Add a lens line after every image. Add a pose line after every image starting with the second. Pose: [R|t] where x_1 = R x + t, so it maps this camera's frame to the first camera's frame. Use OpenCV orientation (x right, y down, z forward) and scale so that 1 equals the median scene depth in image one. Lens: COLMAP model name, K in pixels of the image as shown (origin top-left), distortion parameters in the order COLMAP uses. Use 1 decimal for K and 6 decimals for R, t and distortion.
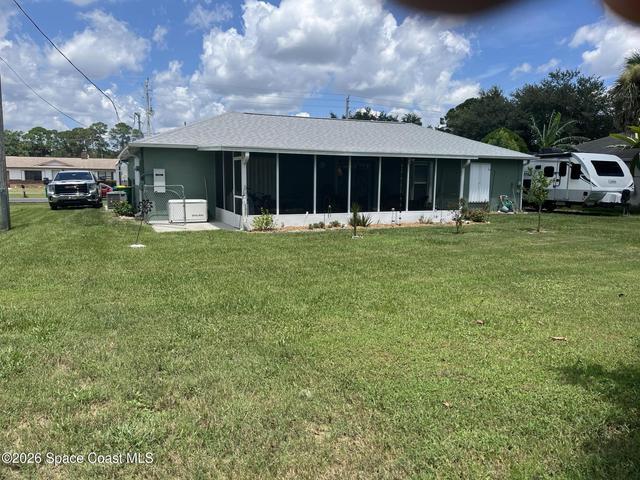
lens RADIAL K [[483.4, 0, 319.5], [0, 483.4, 240.6], [0, 0, 1]] dist [0.036915, -0.069847]
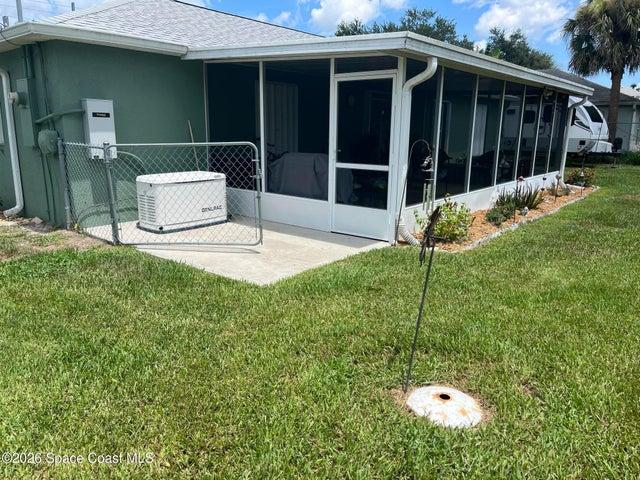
lens RADIAL K [[483.4, 0, 320.4], [0, 483.4, 239.1], [0, 0, 1]] dist [0.036915, -0.069847]
pose [[0.885255, -0.106244, 0.452809, -0.361315], [0.060077, 0.991525, 0.115192, -0.068626], [-0.461210, -0.074771, 0.884135, 0.549543]]
